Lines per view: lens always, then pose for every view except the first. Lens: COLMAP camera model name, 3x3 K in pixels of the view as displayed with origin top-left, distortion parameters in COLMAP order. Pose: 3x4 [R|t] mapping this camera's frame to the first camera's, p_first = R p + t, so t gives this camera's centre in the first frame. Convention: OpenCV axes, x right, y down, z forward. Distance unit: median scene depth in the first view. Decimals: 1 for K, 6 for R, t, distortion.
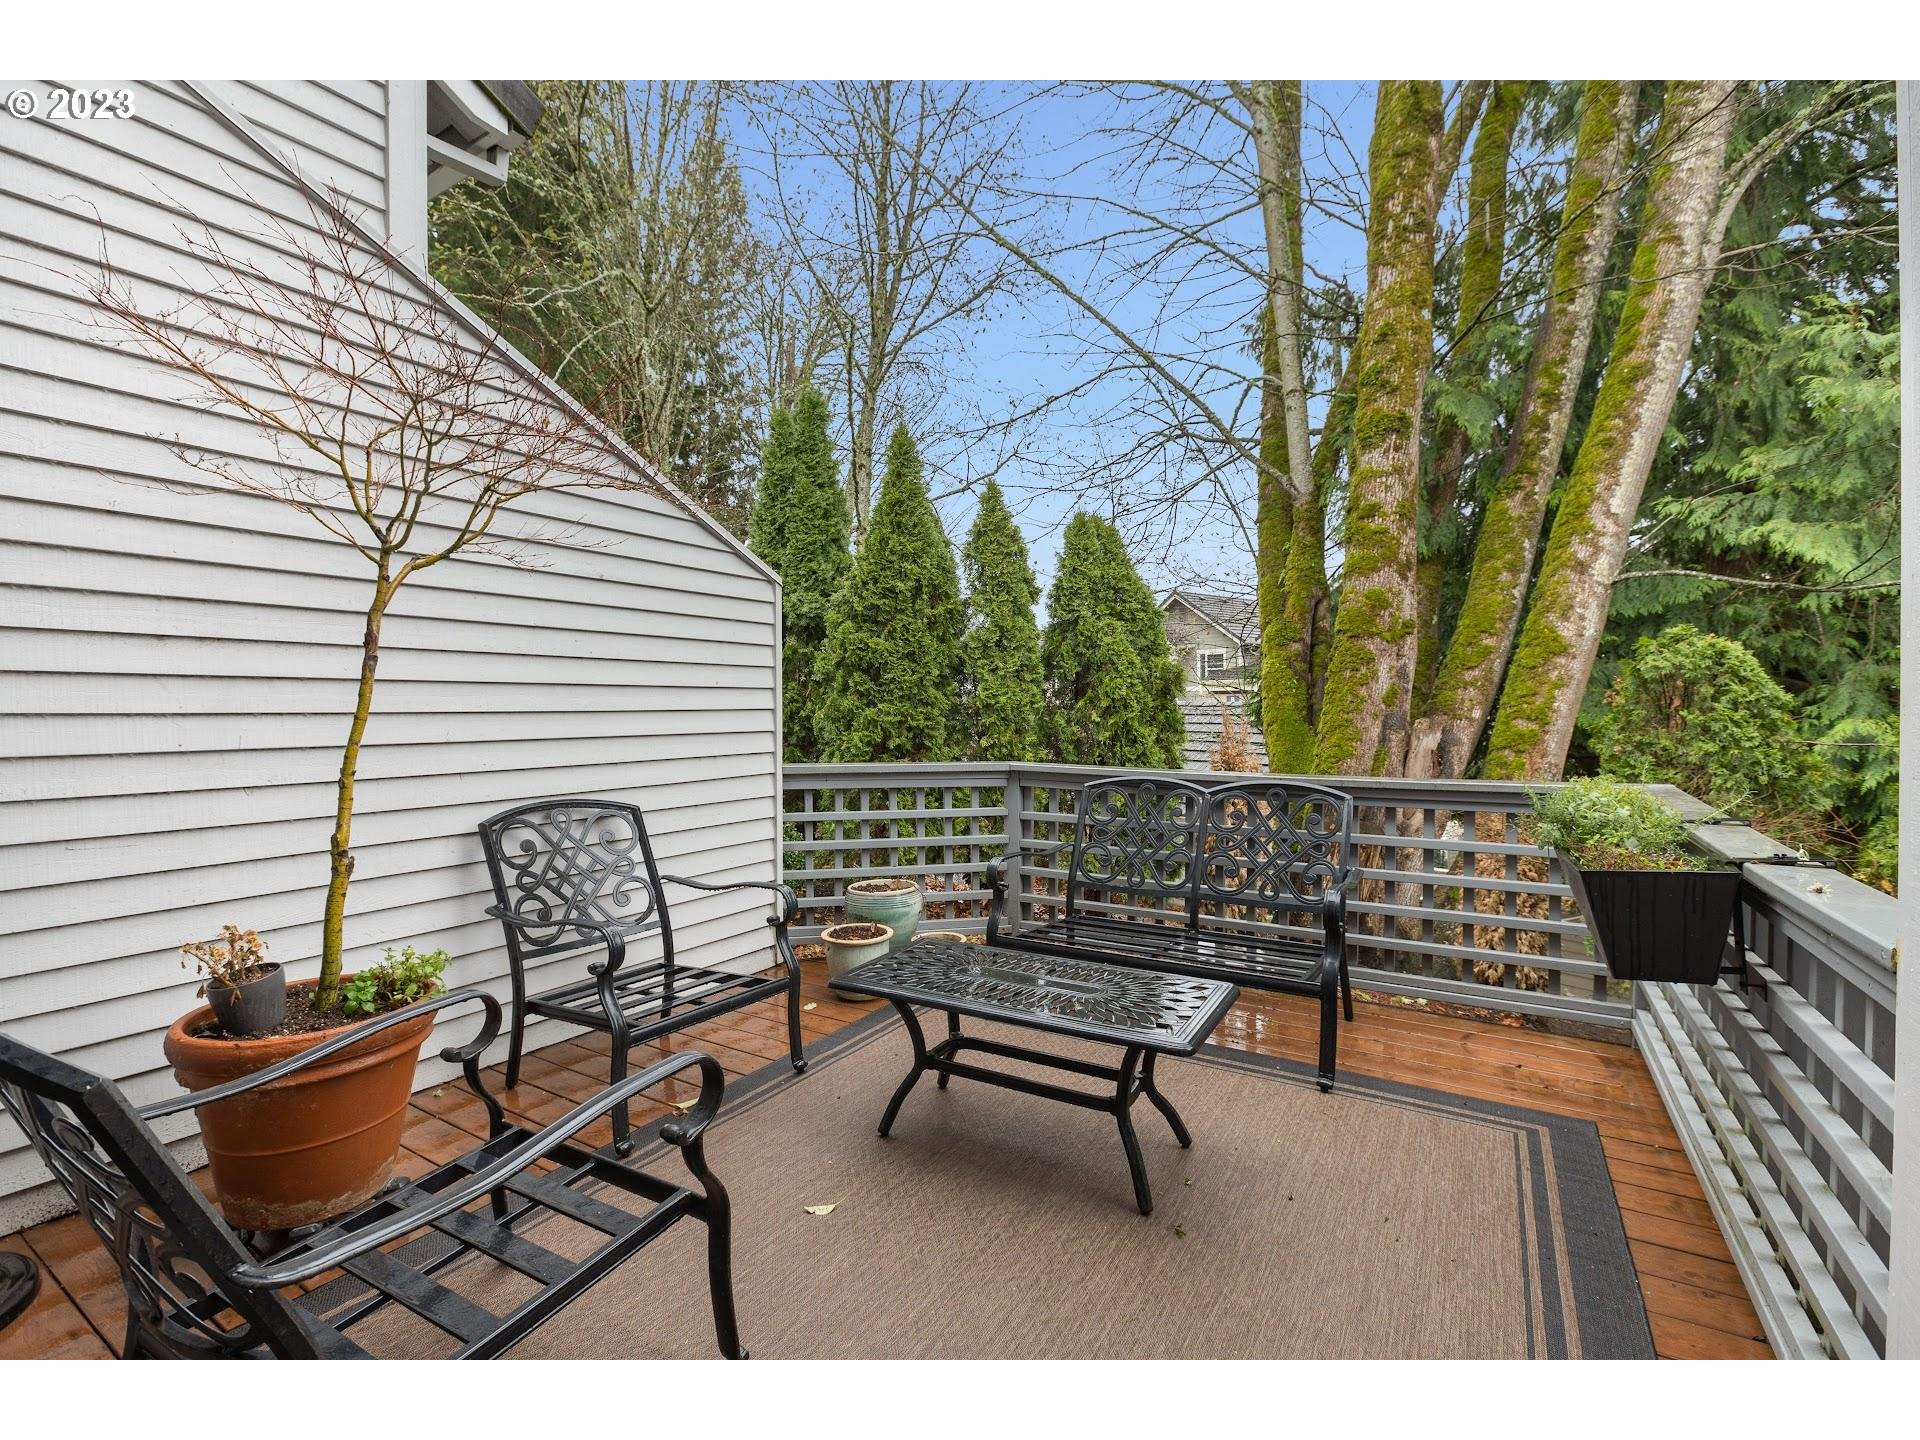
lens RADIAL K [[851.2, 0, 960.0], [0, 851.2, 720.0], [0, 0, 1]] dist [-0.001288, 0.000283]
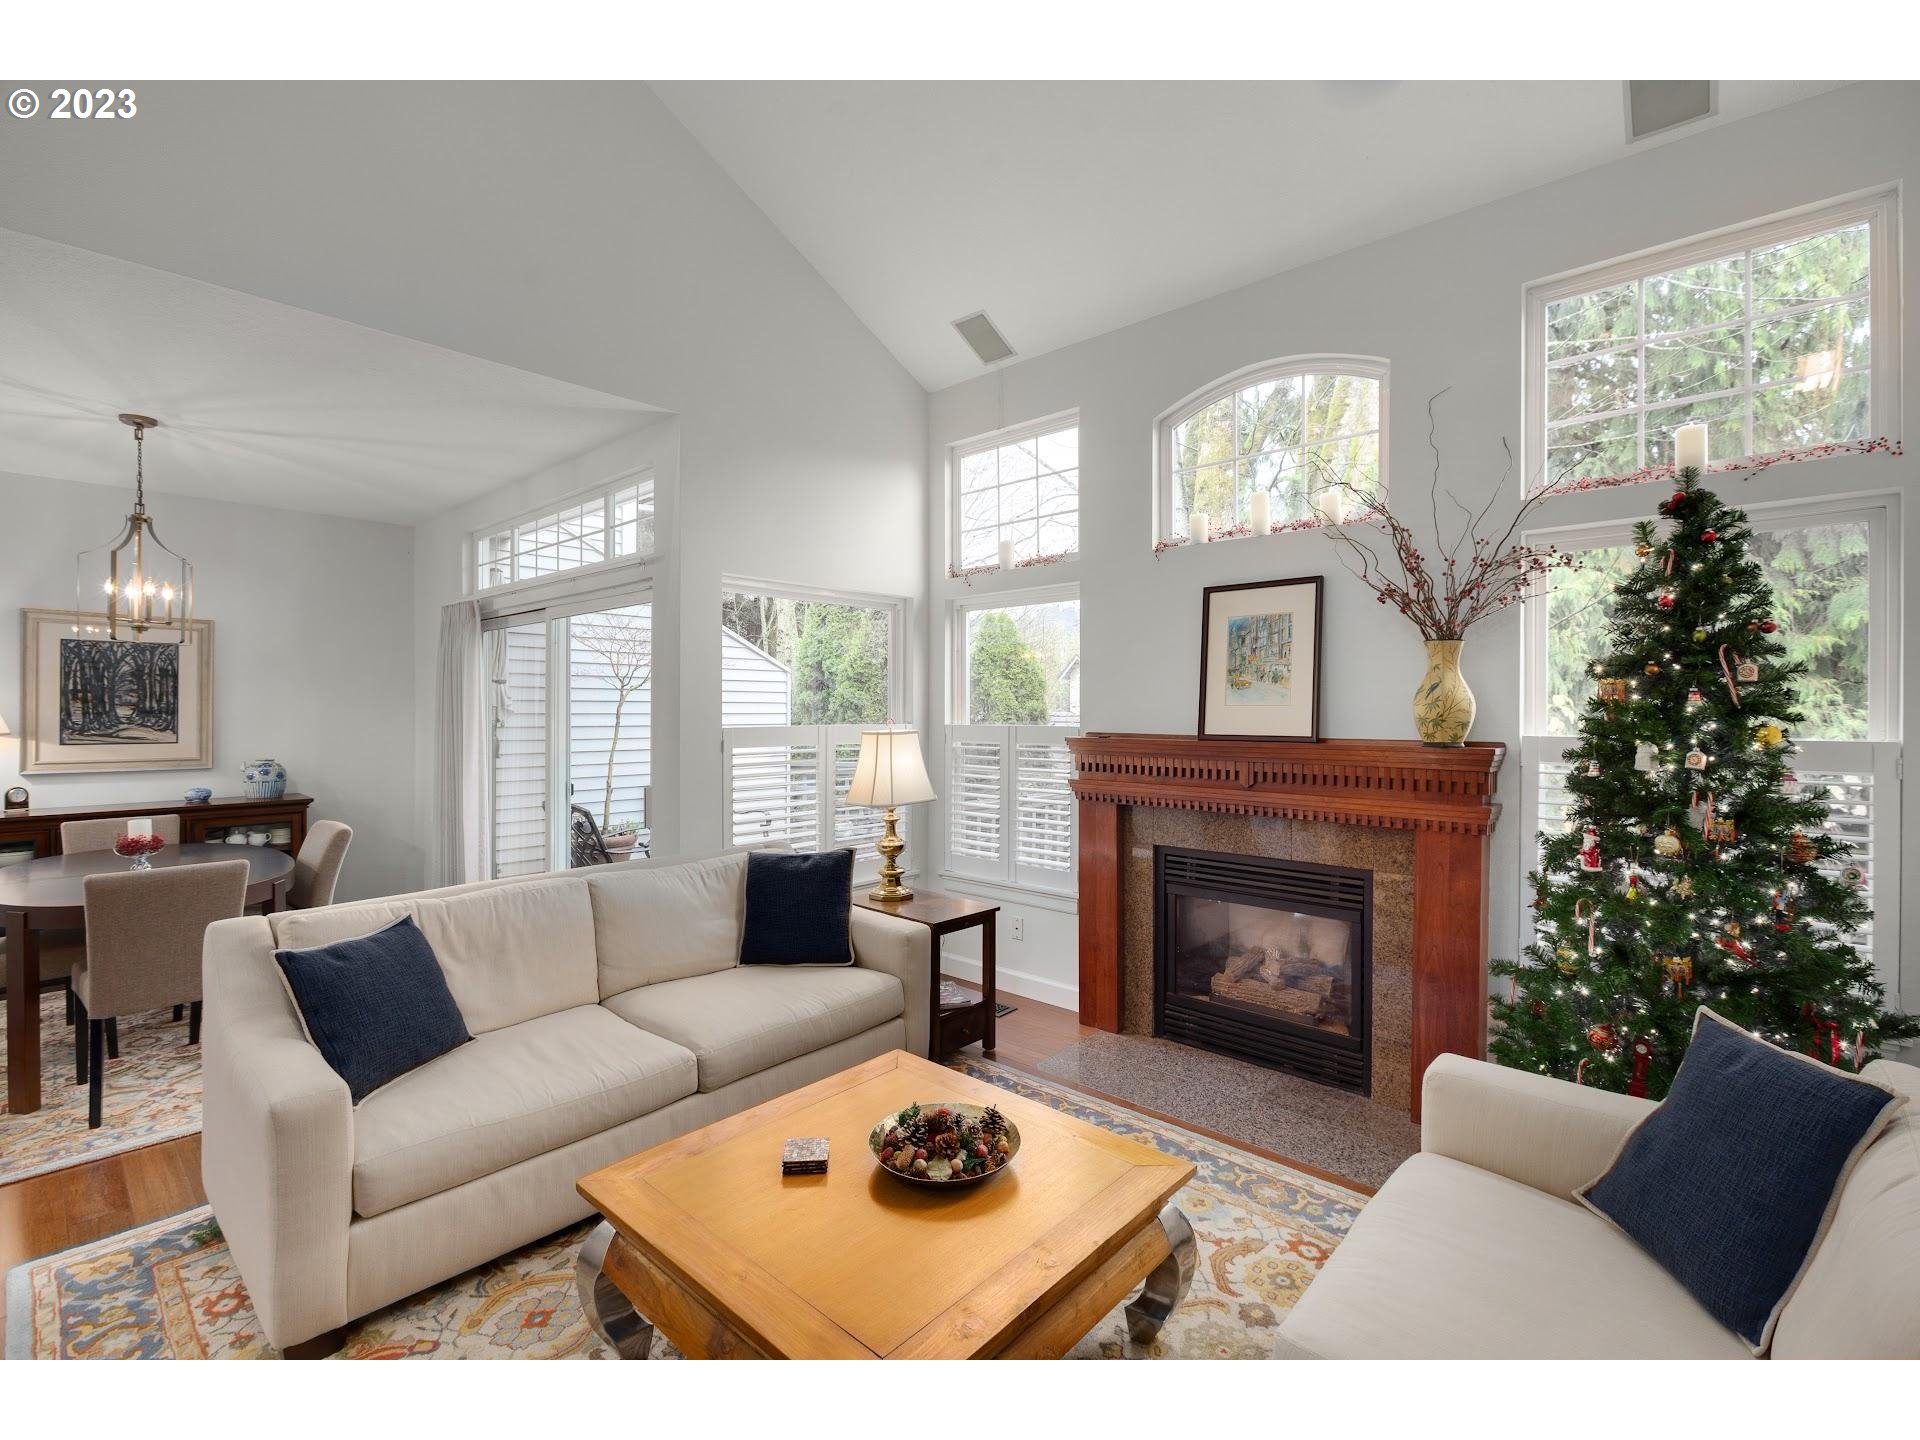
lens RADIAL K [[852.3, 0, 963.9], [0, 852.3, 712.0], [0, 0, 1]] dist [-0.001775, -0.000128]
pose [[0.987773, 0.003029, -0.155868, 0.342973], [-0.005896, 0.999822, -0.017936, -0.021494], [0.155785, 0.018636, 0.987615, -0.621520]]
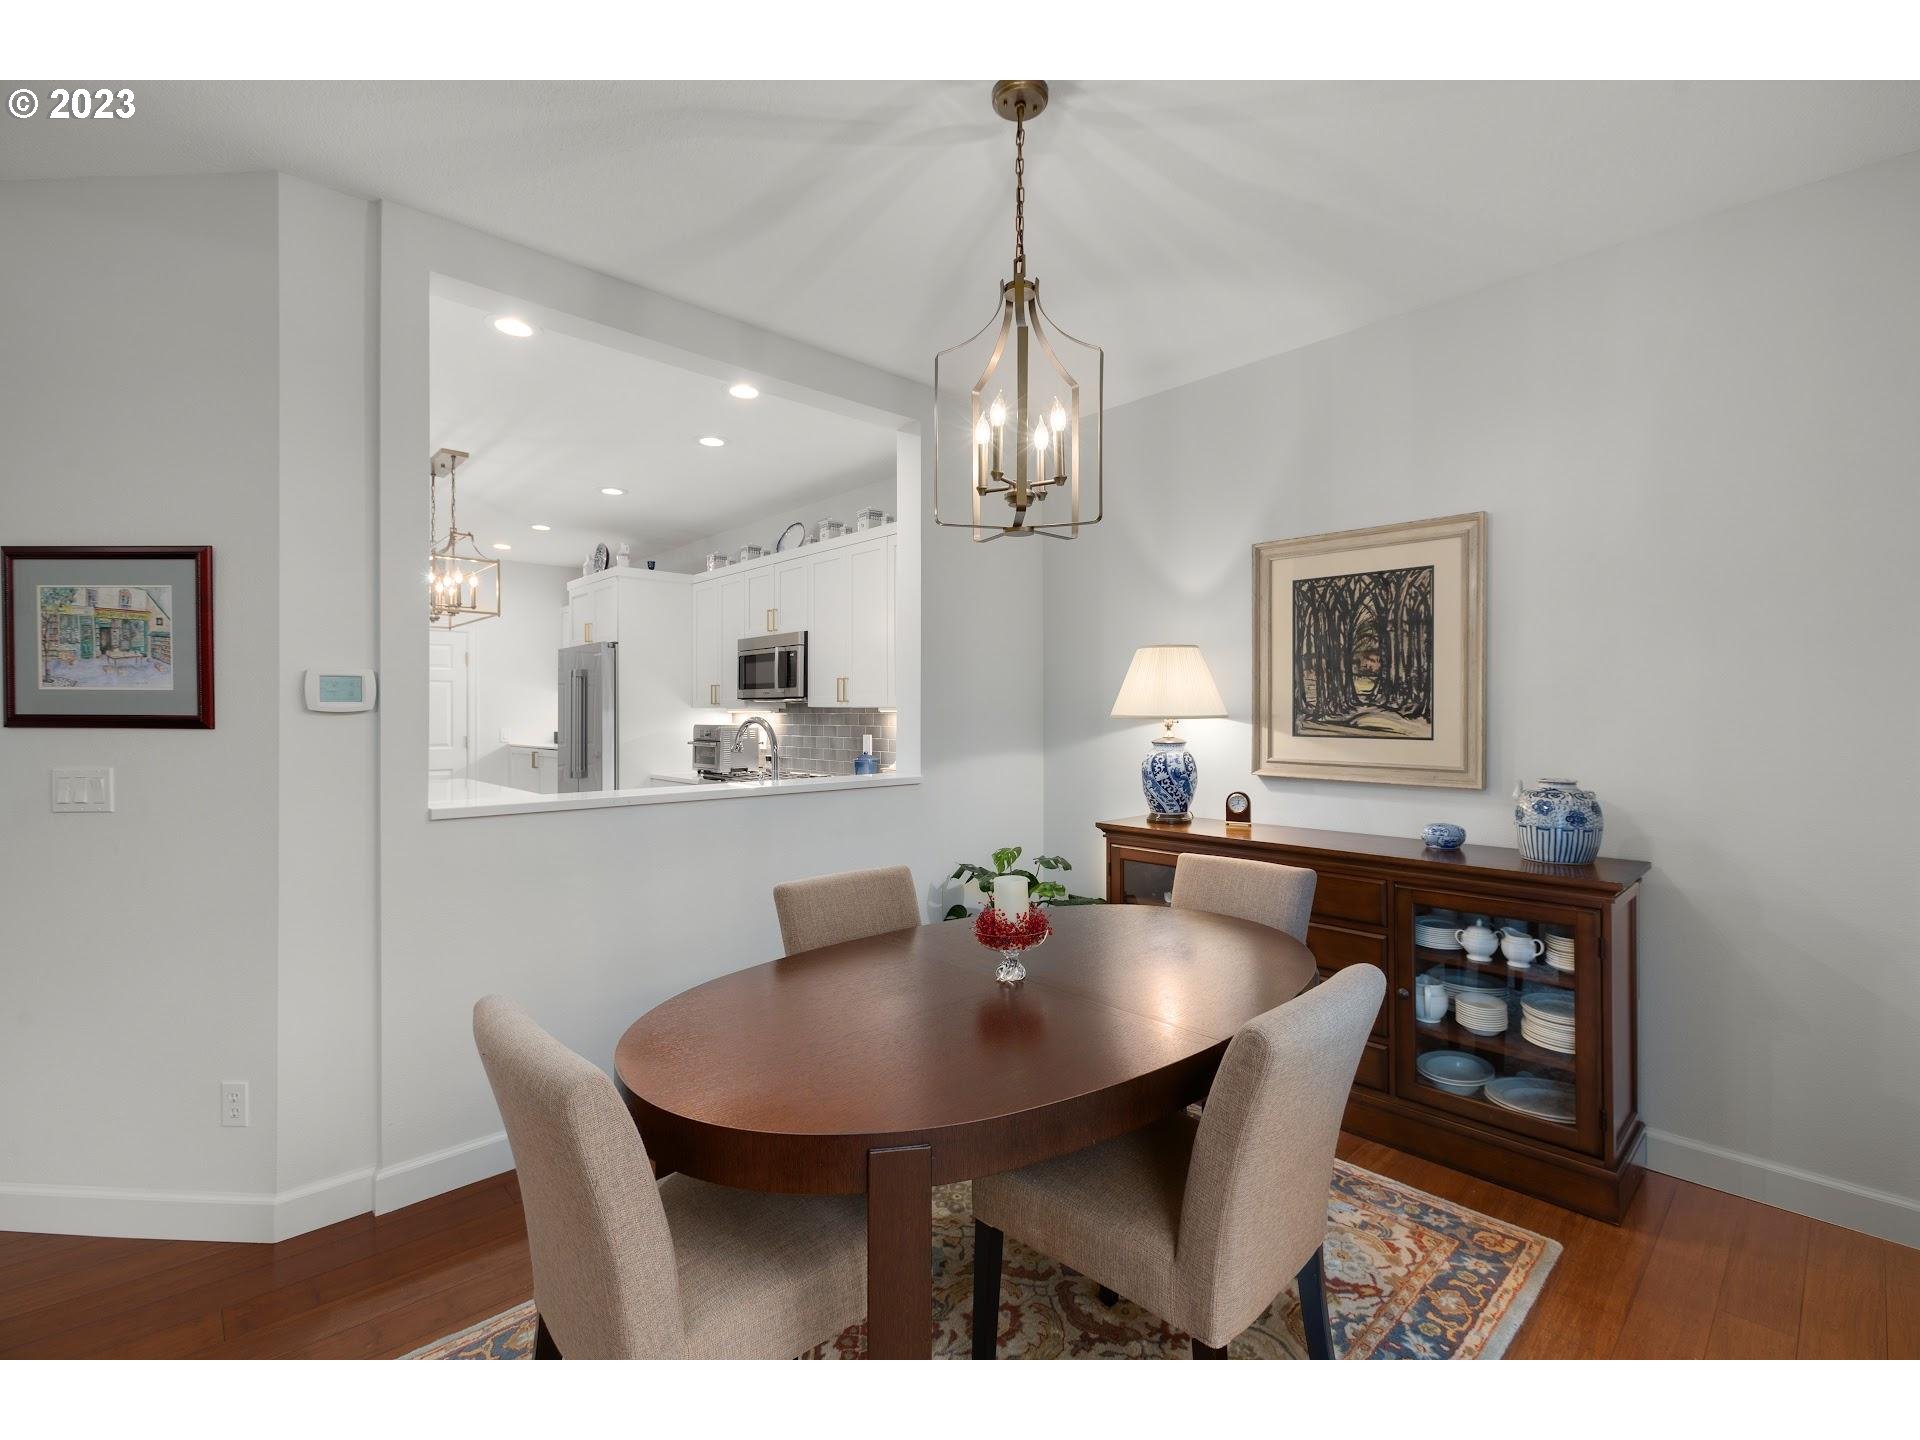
lens RADIAL K [[852.3, 0, 963.9], [0, 852.3, 712.0], [0, 0, 1]] dist [-0.001775, -0.000128]
pose [[-0.234037, 0.004368, -0.972218, -0.013374], [-0.015599, 0.999844, 0.008247, -0.016742], [0.972102, 0.017096, -0.233933, -0.078940]]
